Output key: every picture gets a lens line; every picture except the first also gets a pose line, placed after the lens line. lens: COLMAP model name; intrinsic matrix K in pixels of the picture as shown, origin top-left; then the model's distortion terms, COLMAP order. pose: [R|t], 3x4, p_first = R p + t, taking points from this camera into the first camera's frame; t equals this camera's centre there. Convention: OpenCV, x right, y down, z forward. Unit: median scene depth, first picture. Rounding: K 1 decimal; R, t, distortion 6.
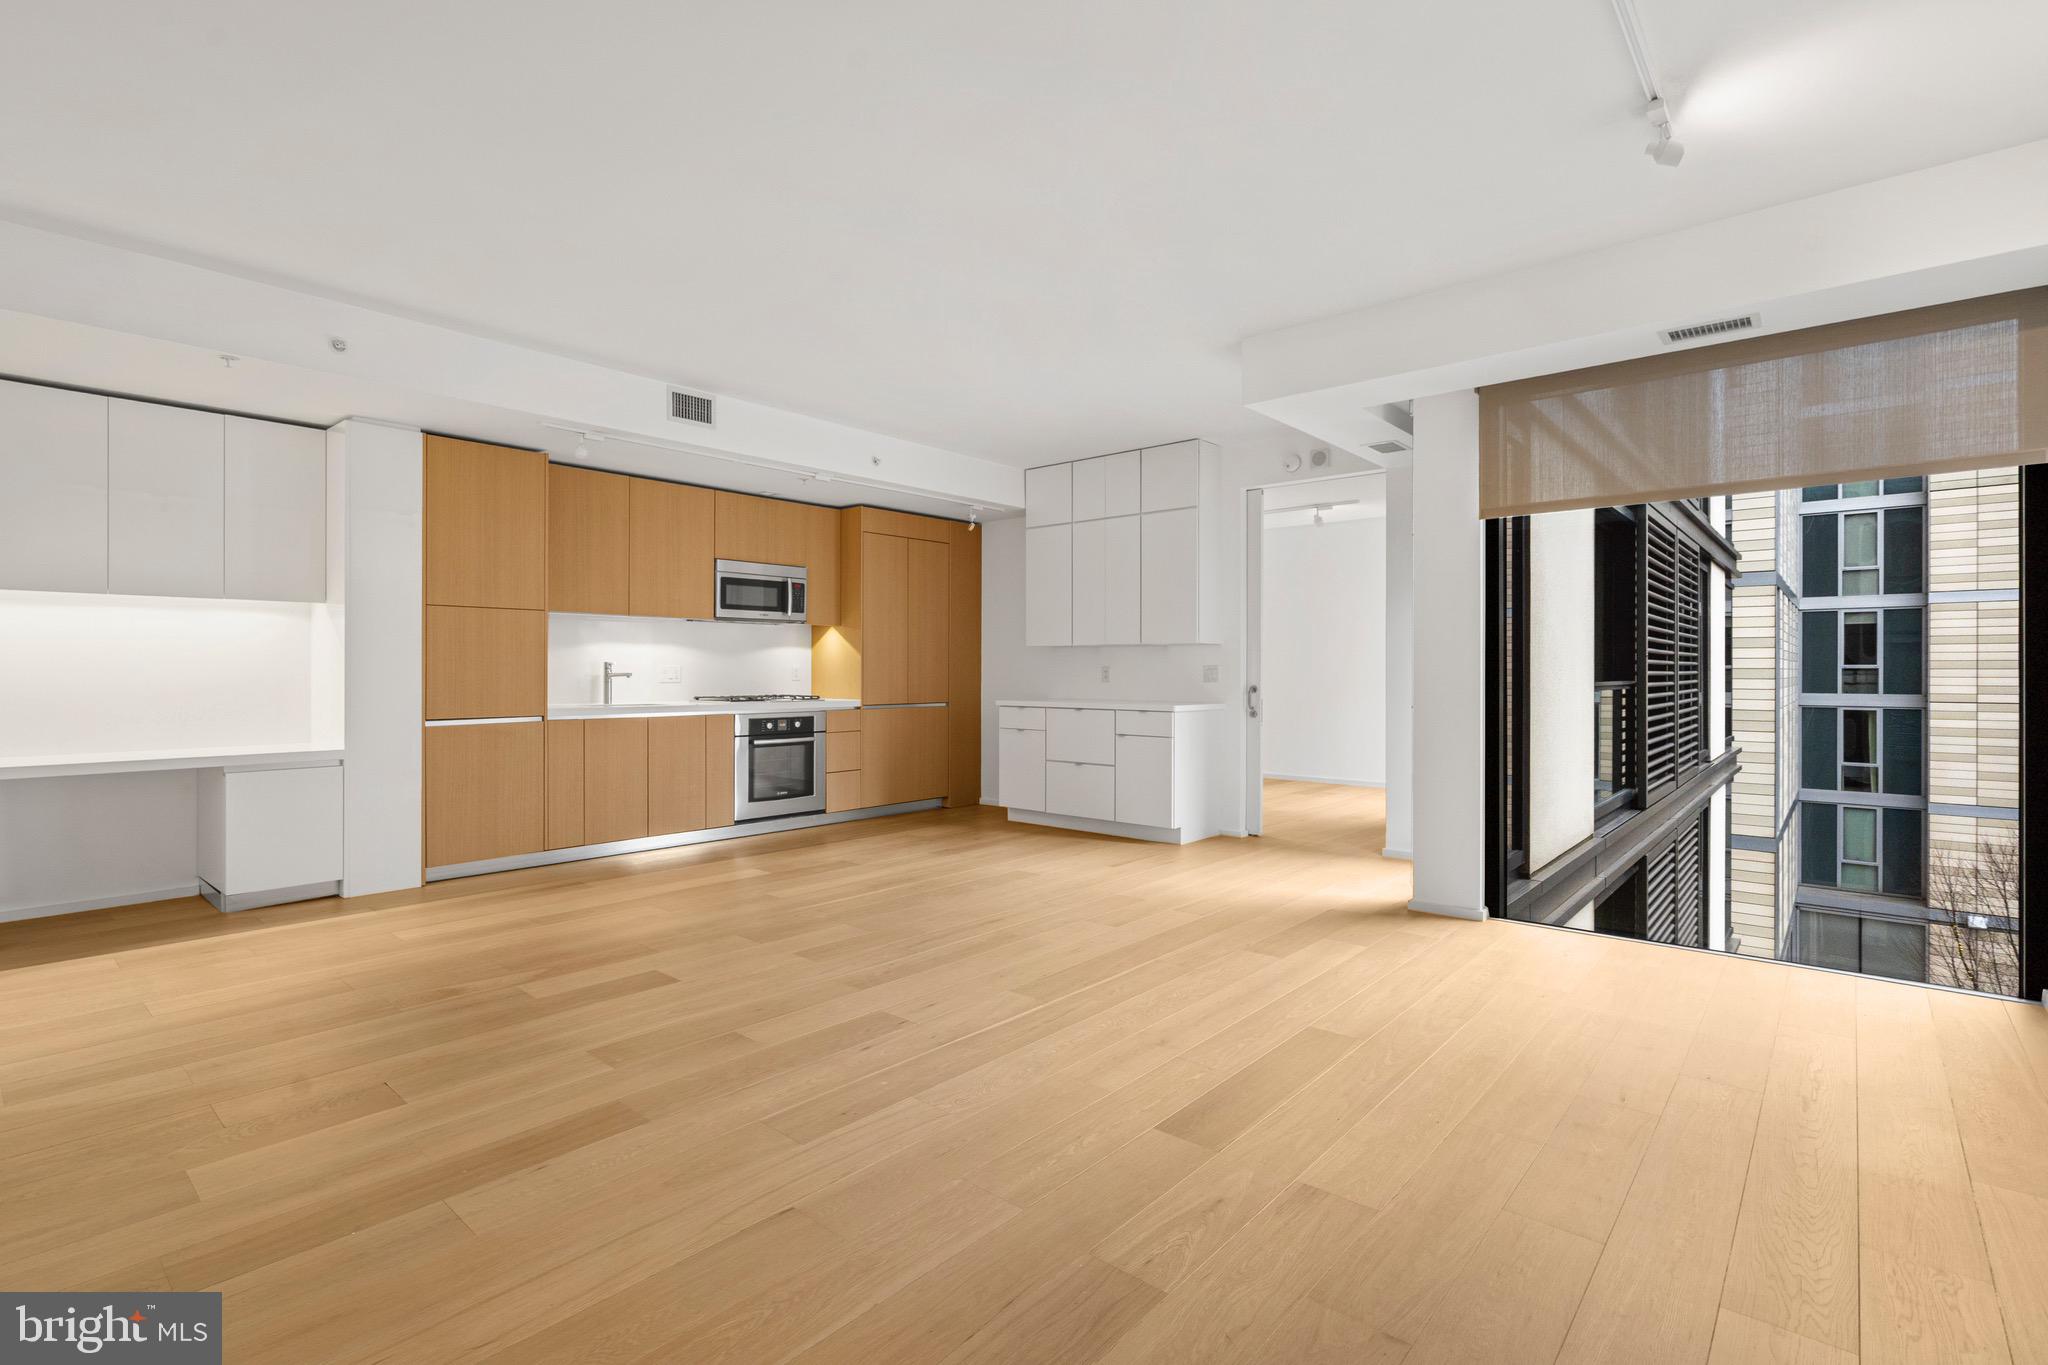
lens RADIAL K [[924.6, 0, 1000.6], [0, 924.6, 667.7], [0, 0, 1]] dist [-0.009983, 0.005596]
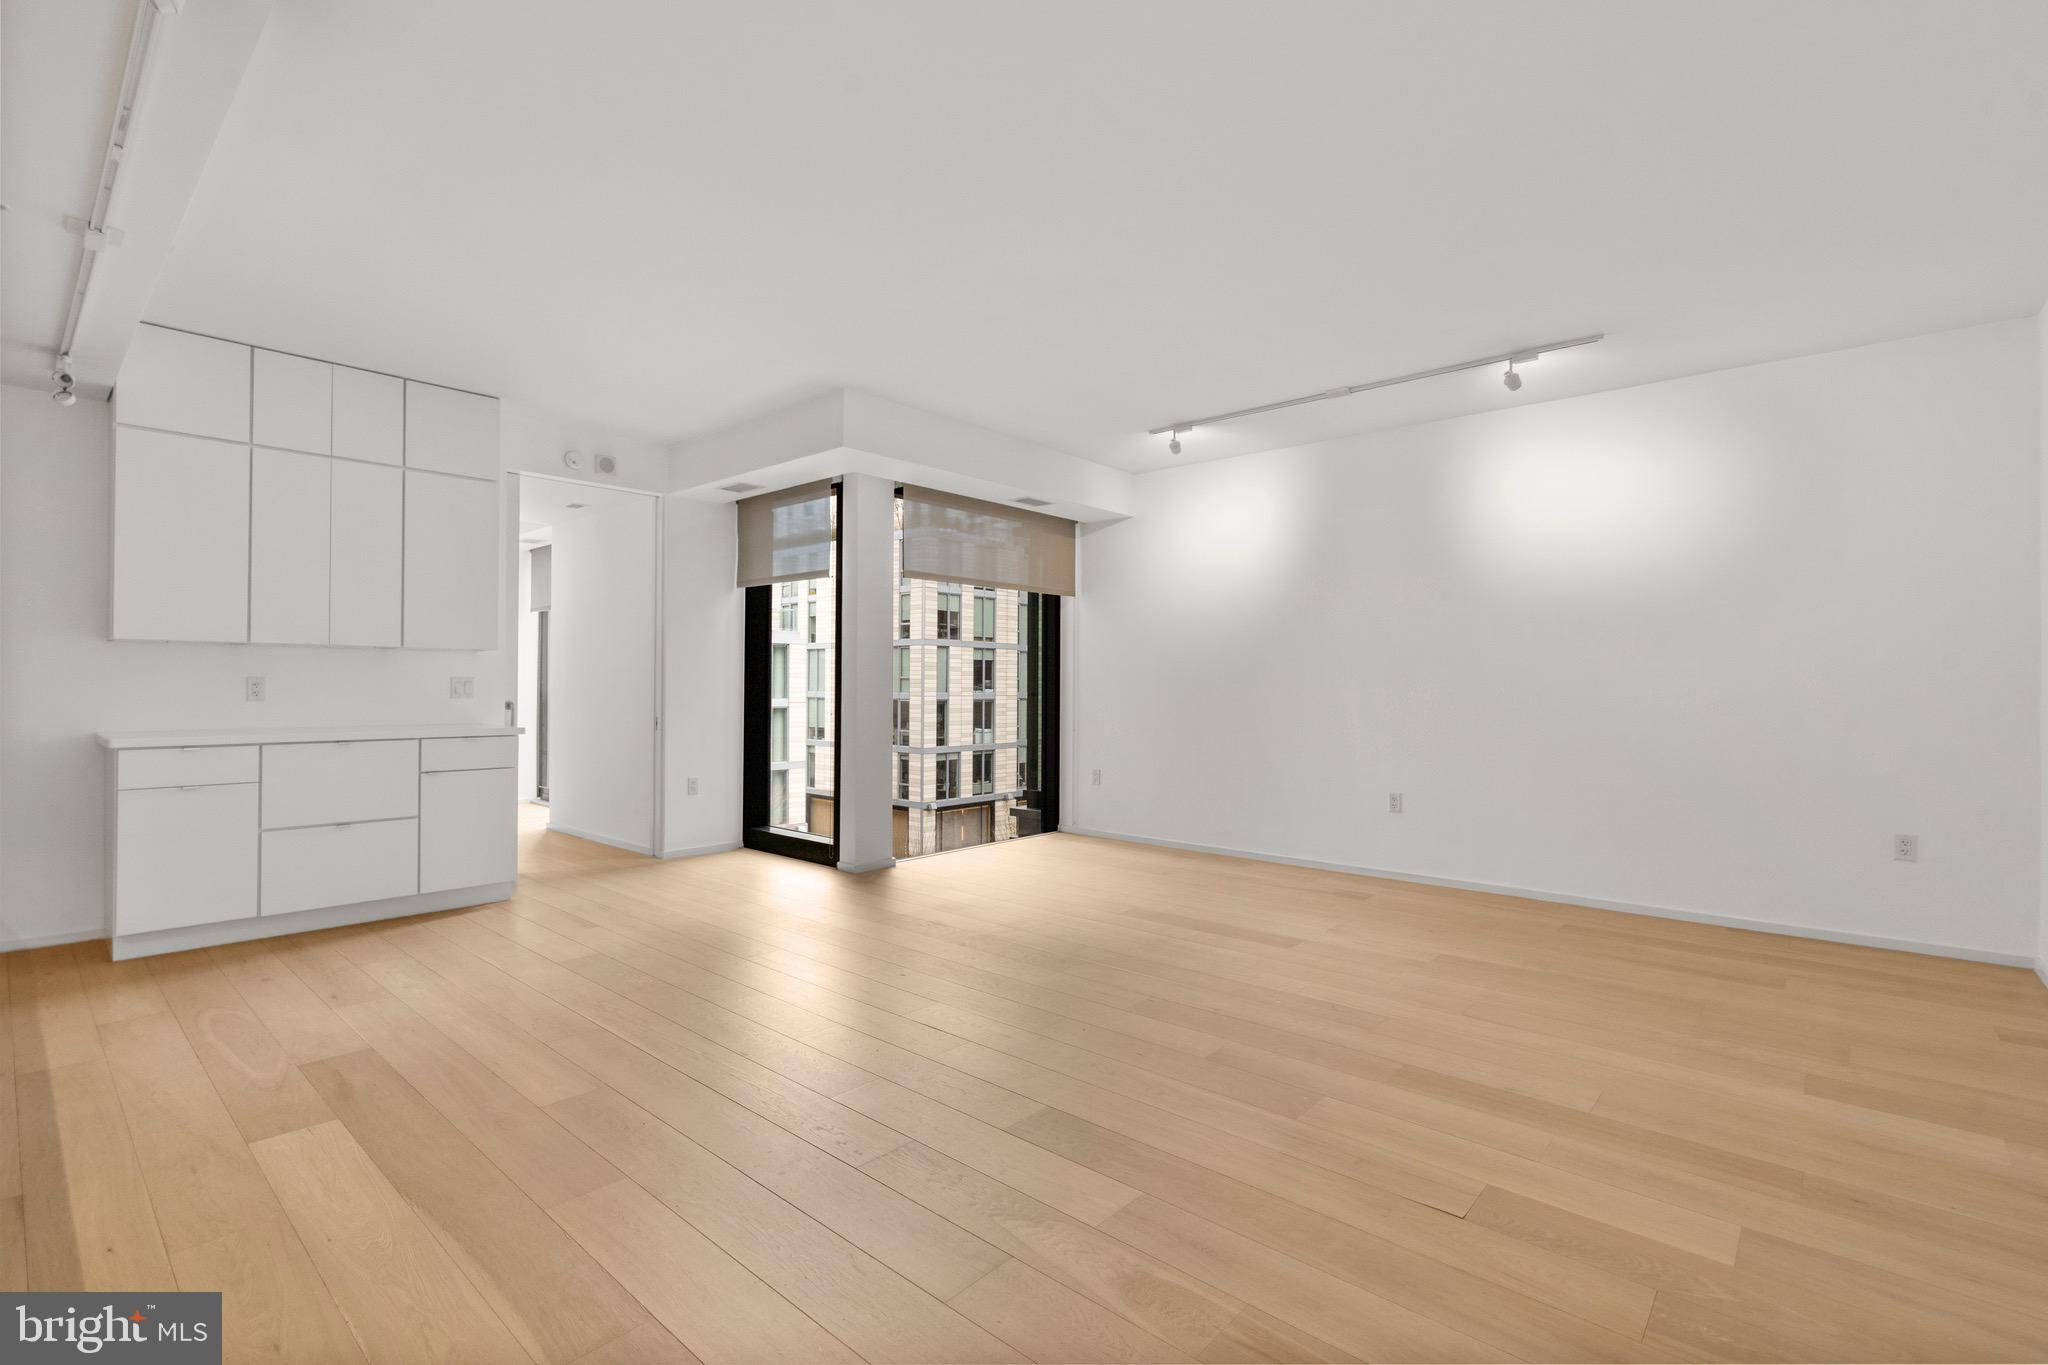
lens RADIAL K [[924.6, 0, 975.9], [0, 924.6, 677.7], [0, 0, 1]] dist [-0.009983, 0.005596]
pose [[0.044206, 0.006425, 0.999002, -0.600419], [-0.006906, 0.999957, -0.006126, -0.000175], [-0.998999, -0.006629, 0.044248, 0.564281]]
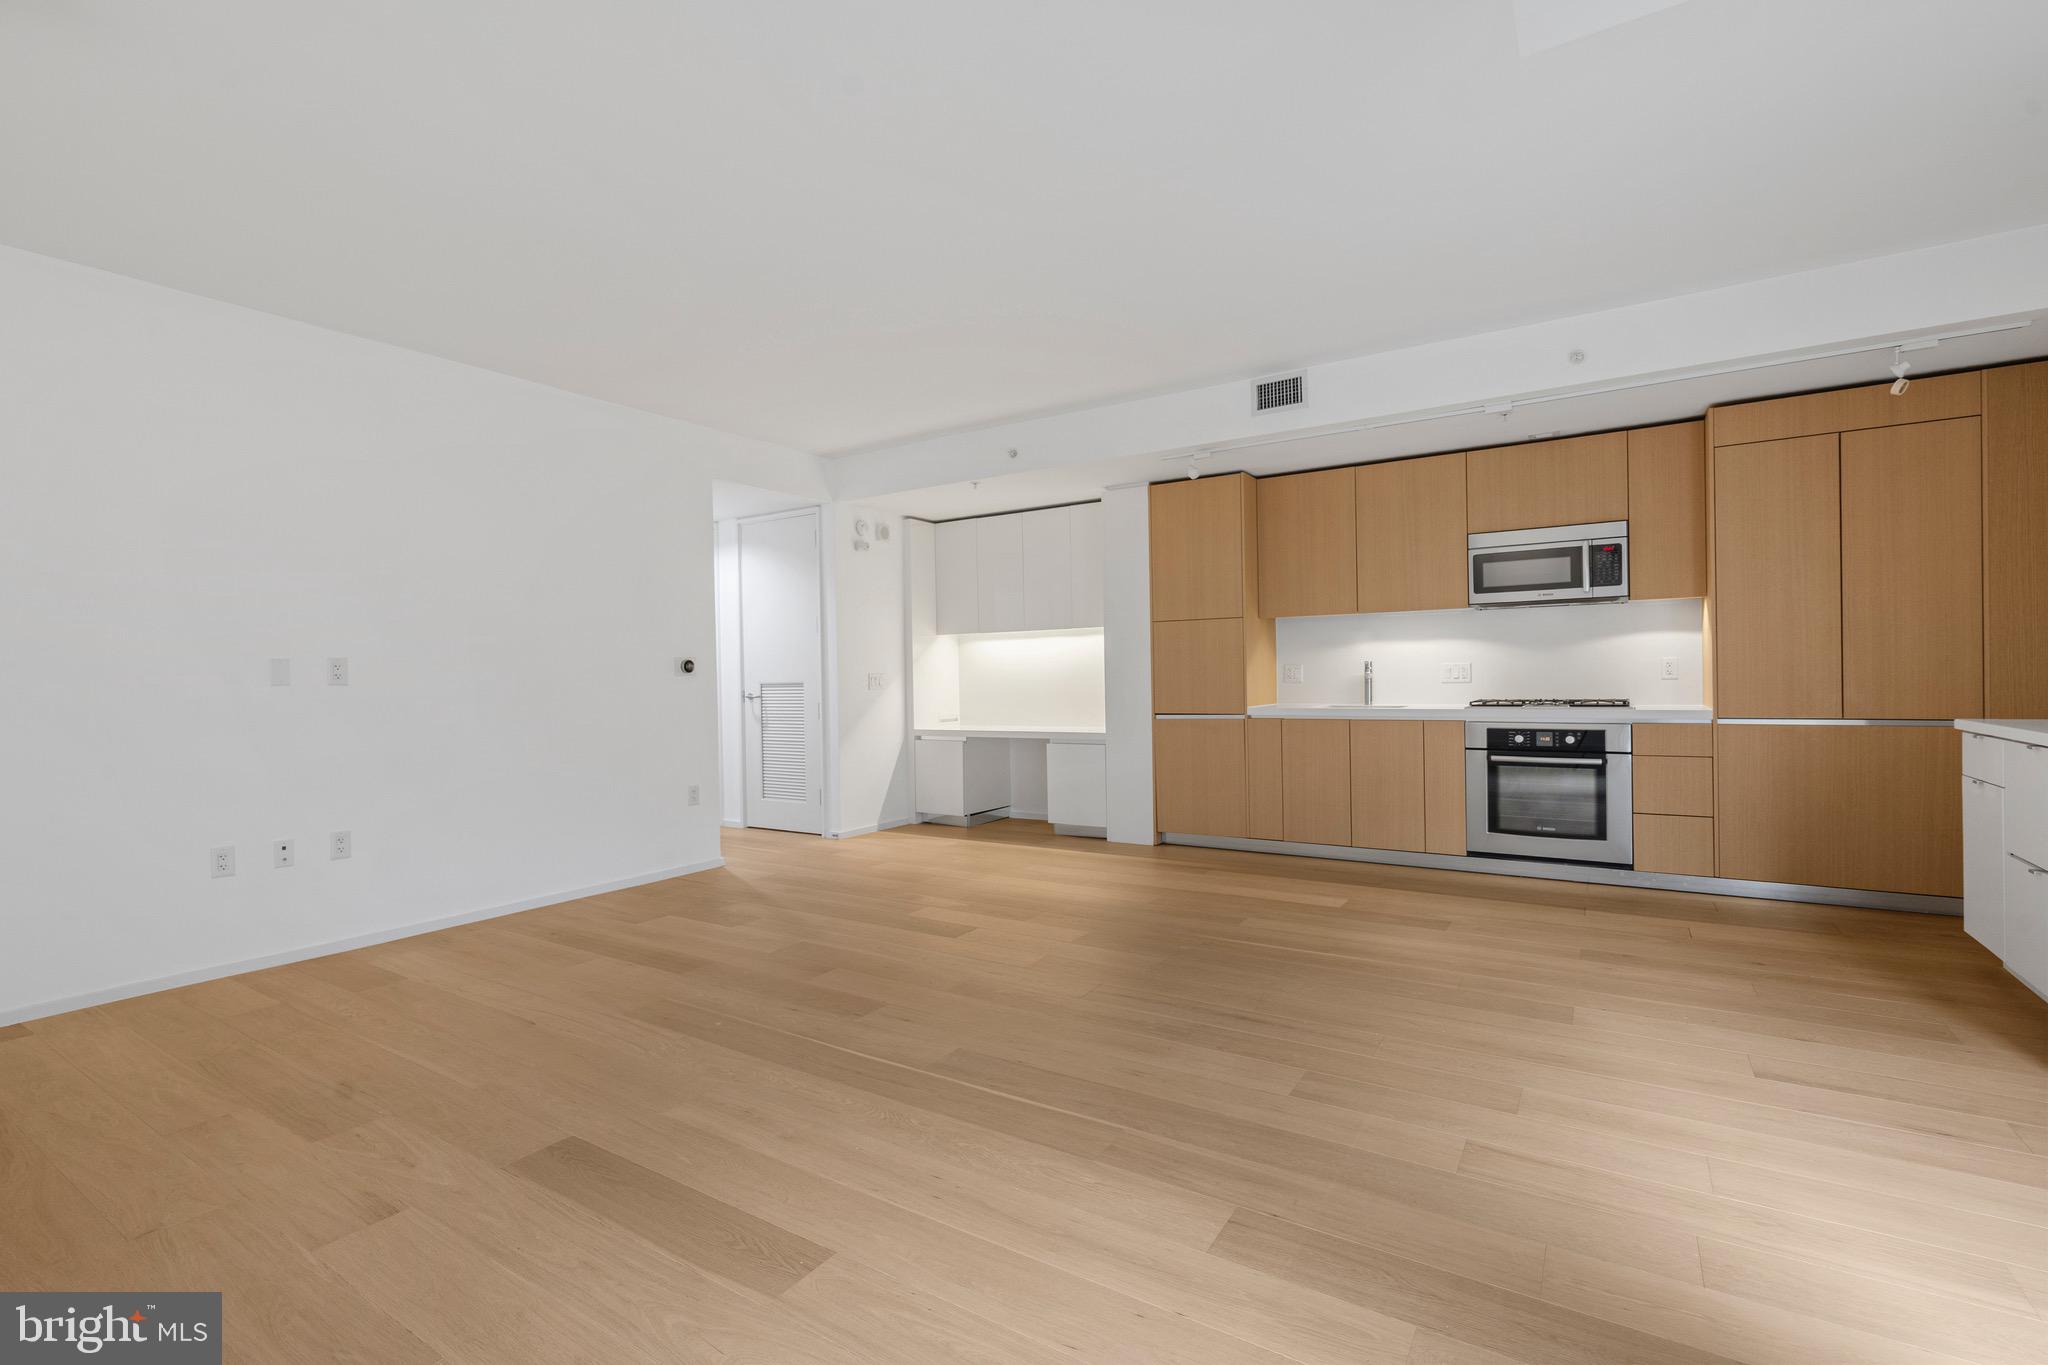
lens RADIAL K [[924.6, 0, 1044.3], [0, 924.6, 680.8], [0, 0, 1]] dist [-0.009983, 0.005596]
pose [[0.179344, 0.001280, -0.983786, 0.466688], [0.021130, 0.999763, 0.005152, 0.001913], [0.983560, -0.021711, 0.179274, 0.498725]]
